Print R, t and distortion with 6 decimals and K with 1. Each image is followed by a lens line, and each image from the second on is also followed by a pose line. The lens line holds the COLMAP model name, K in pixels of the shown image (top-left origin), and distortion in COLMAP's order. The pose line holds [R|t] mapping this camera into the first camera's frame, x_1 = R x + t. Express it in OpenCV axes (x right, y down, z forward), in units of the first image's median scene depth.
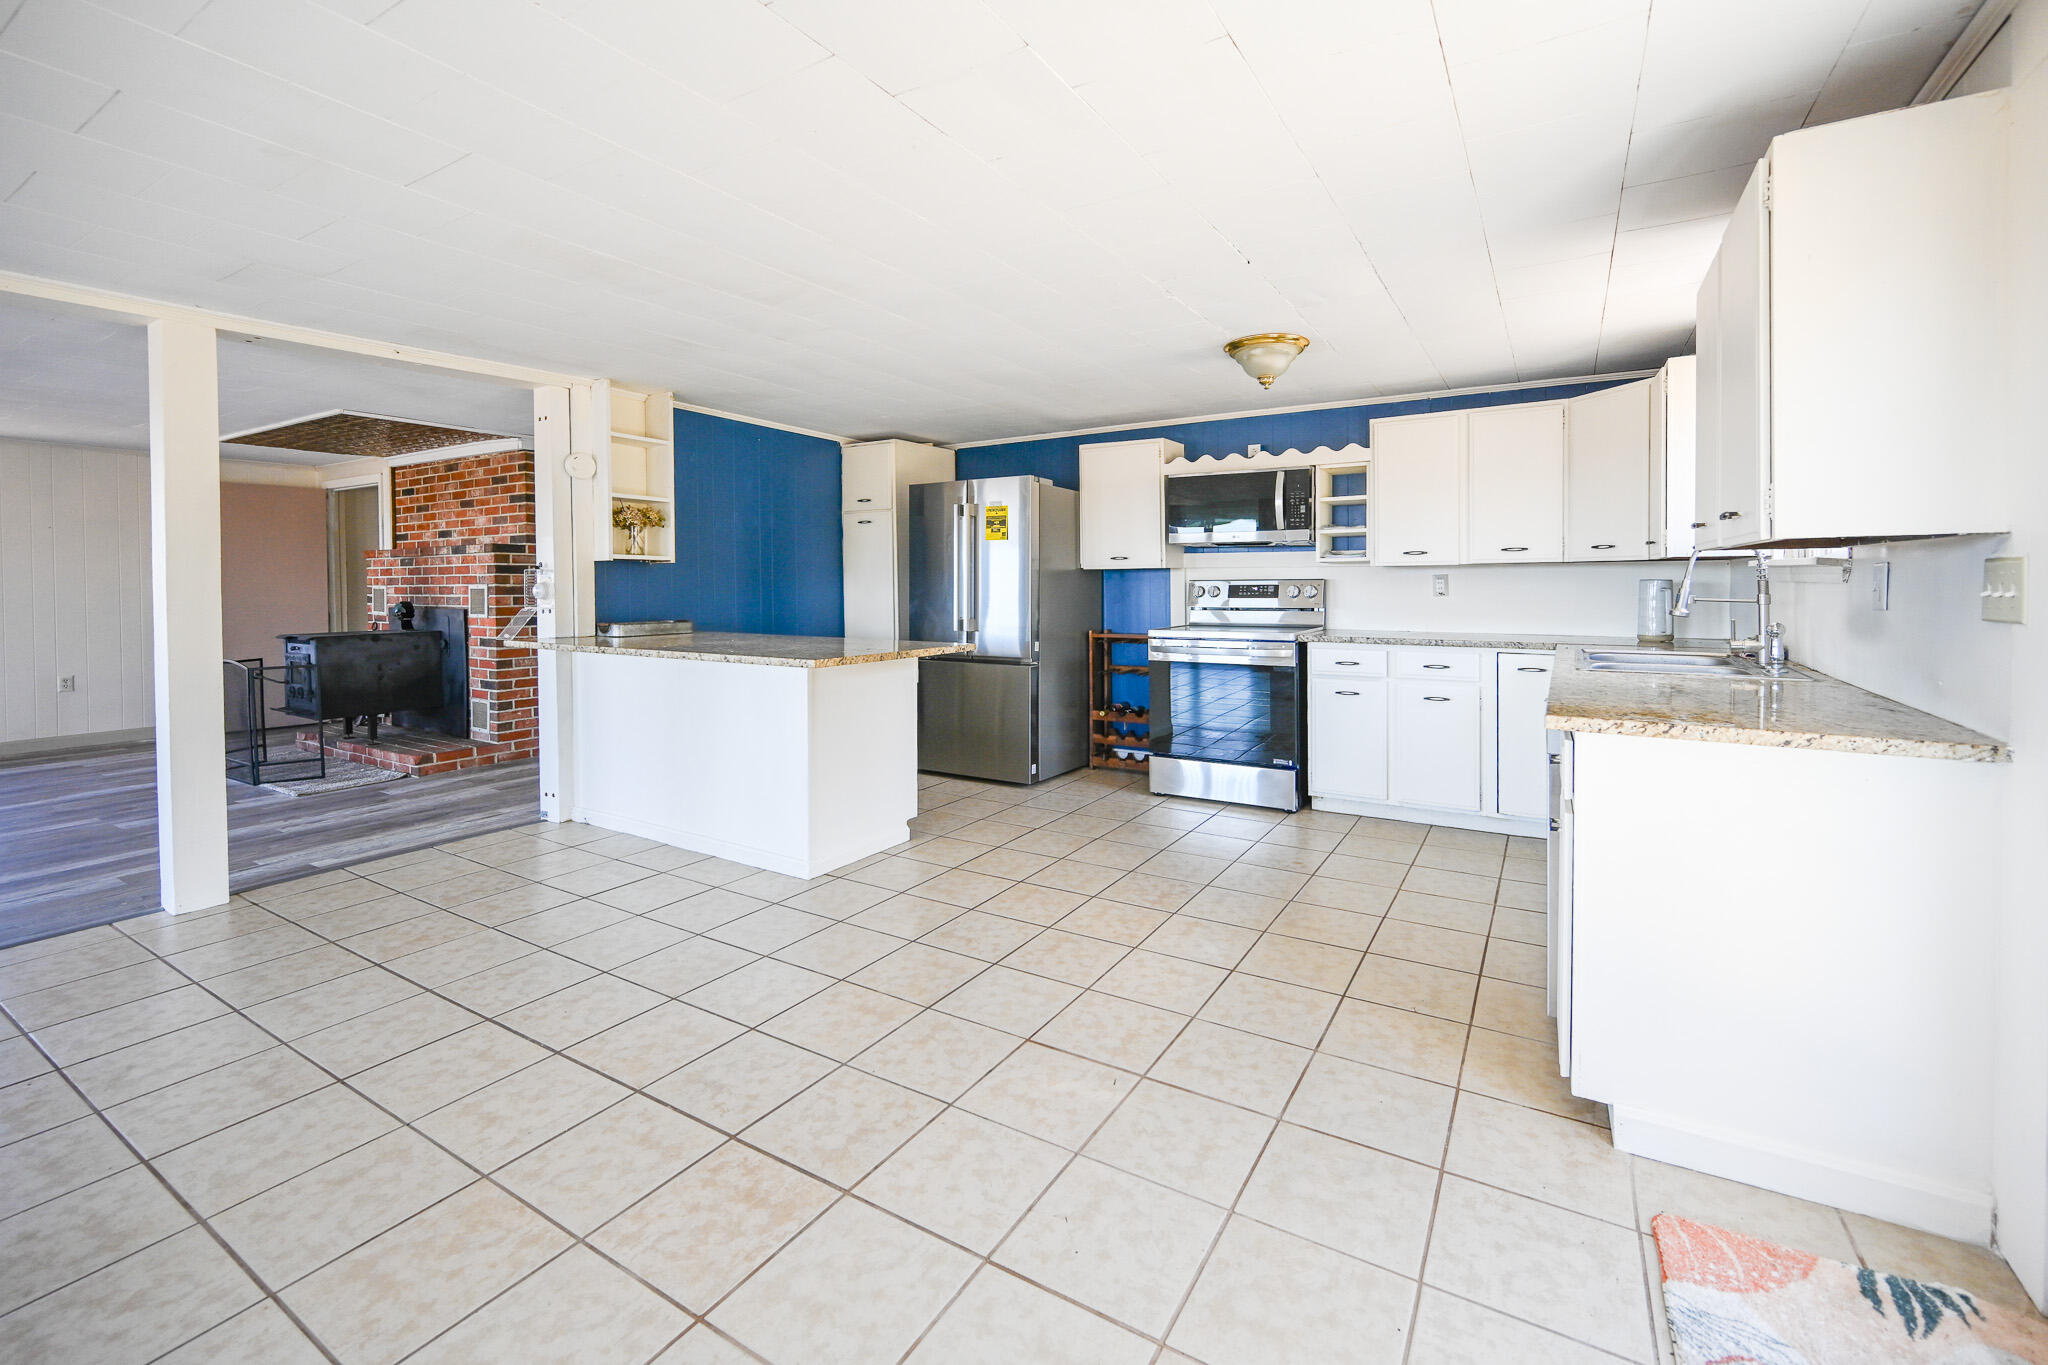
lens RADIAL K [[826.4, 0, 1024.8], [0, 826.4, 602.8], [0, 0, 1]] dist [-0.000513, -0.000053]
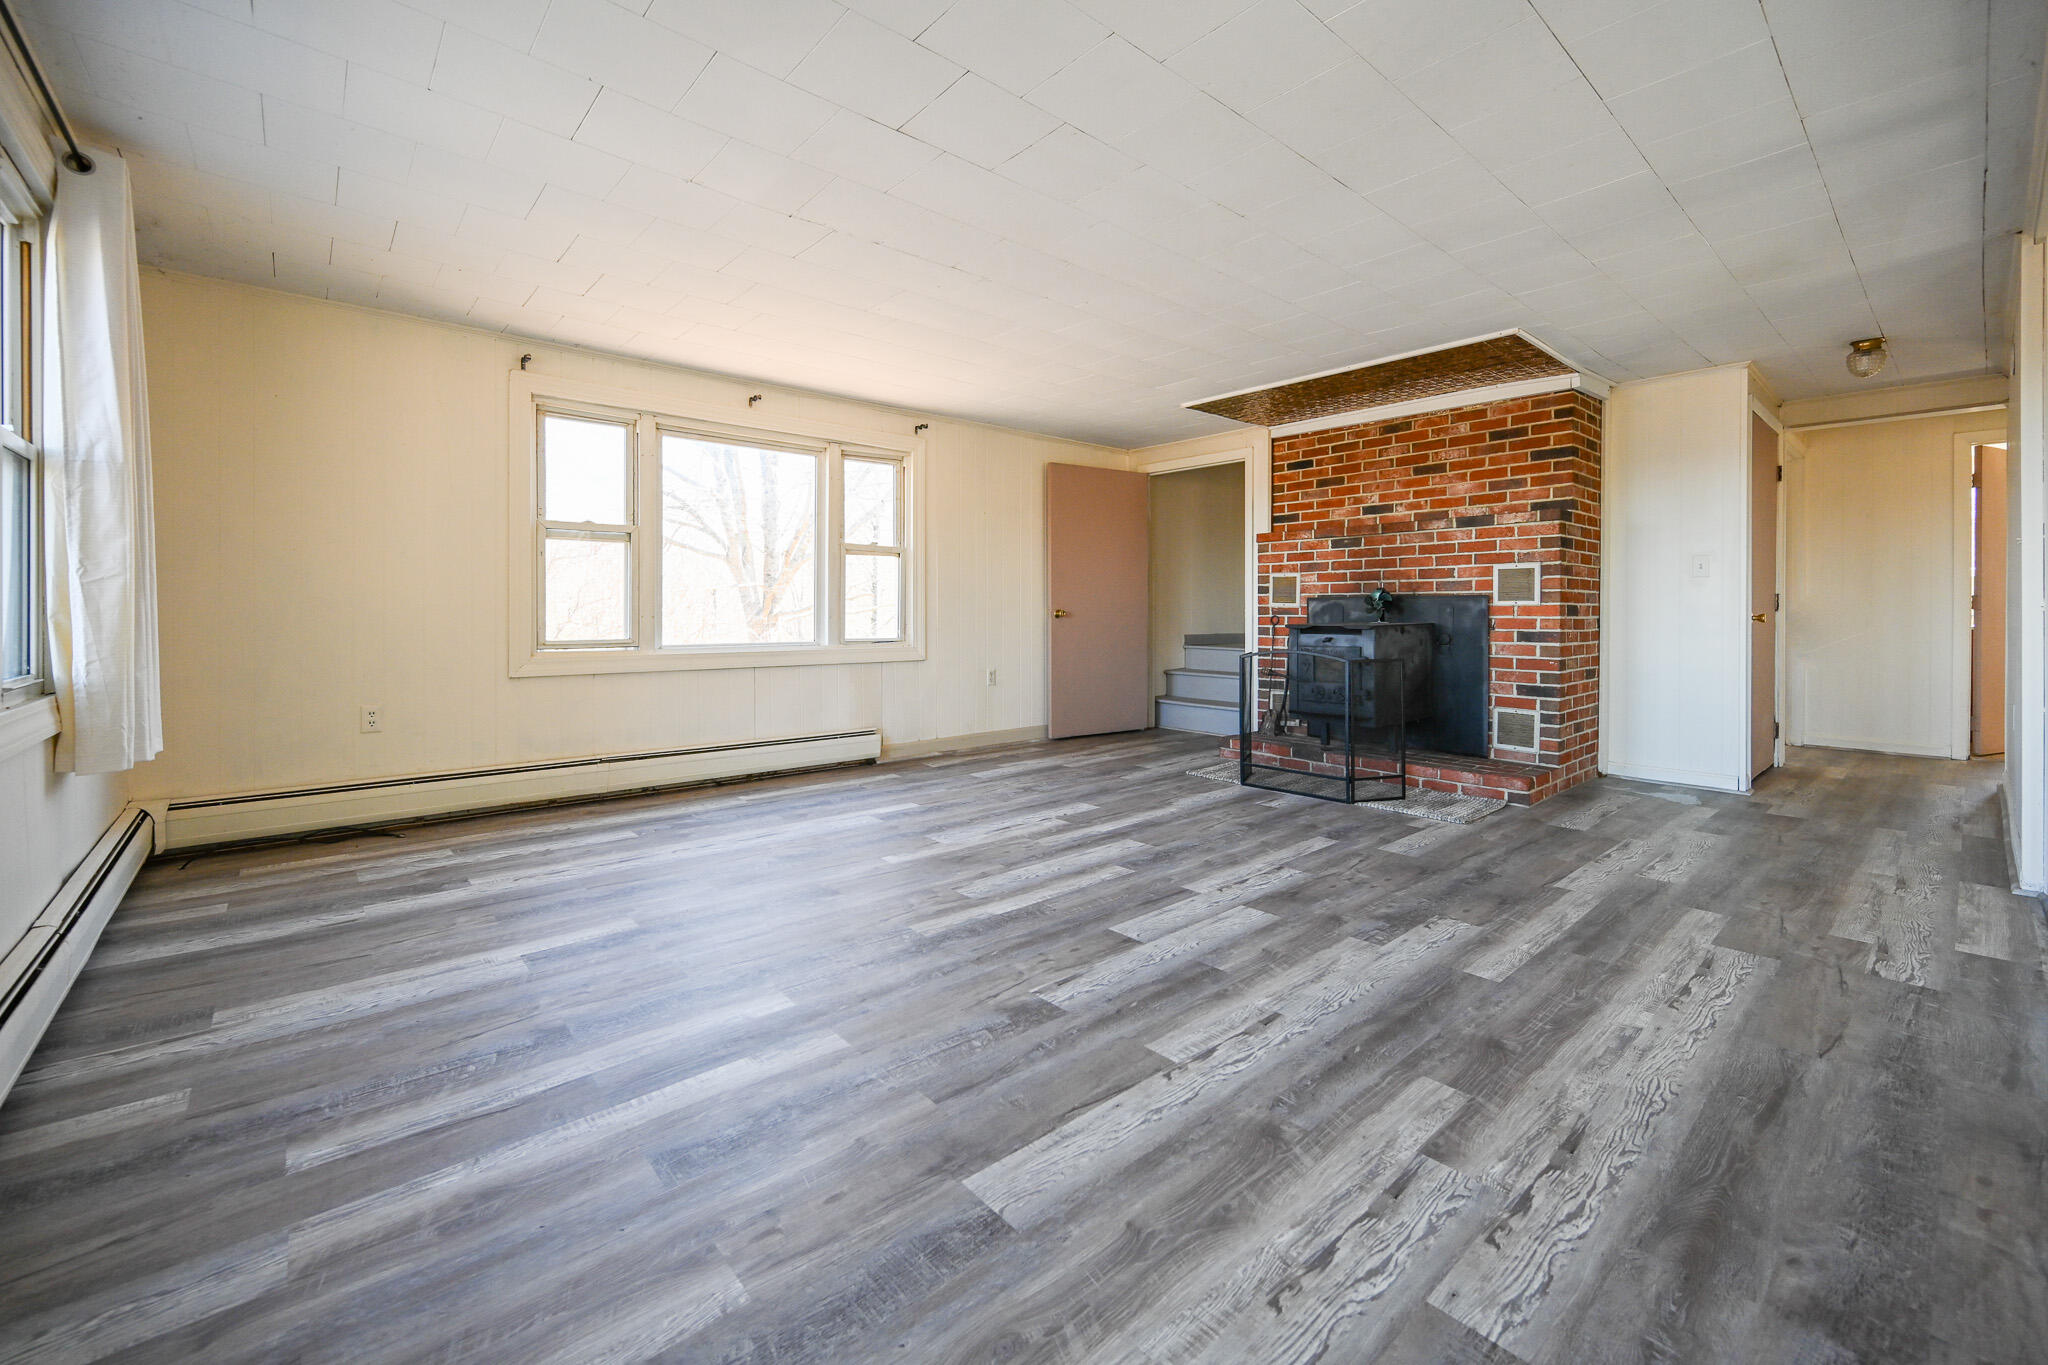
lens RADIAL K [[841.4, 0, 1024.8], [0, 841.4, 617.3], [0, 0, 1]] dist [-0.000096, -0.000005]
pose [[0.948559, 0.002275, -0.316592, -0.822164], [-0.005643, 0.999937, -0.009721, 0.038459], [0.316550, 0.011007, 0.948512, 0.088088]]
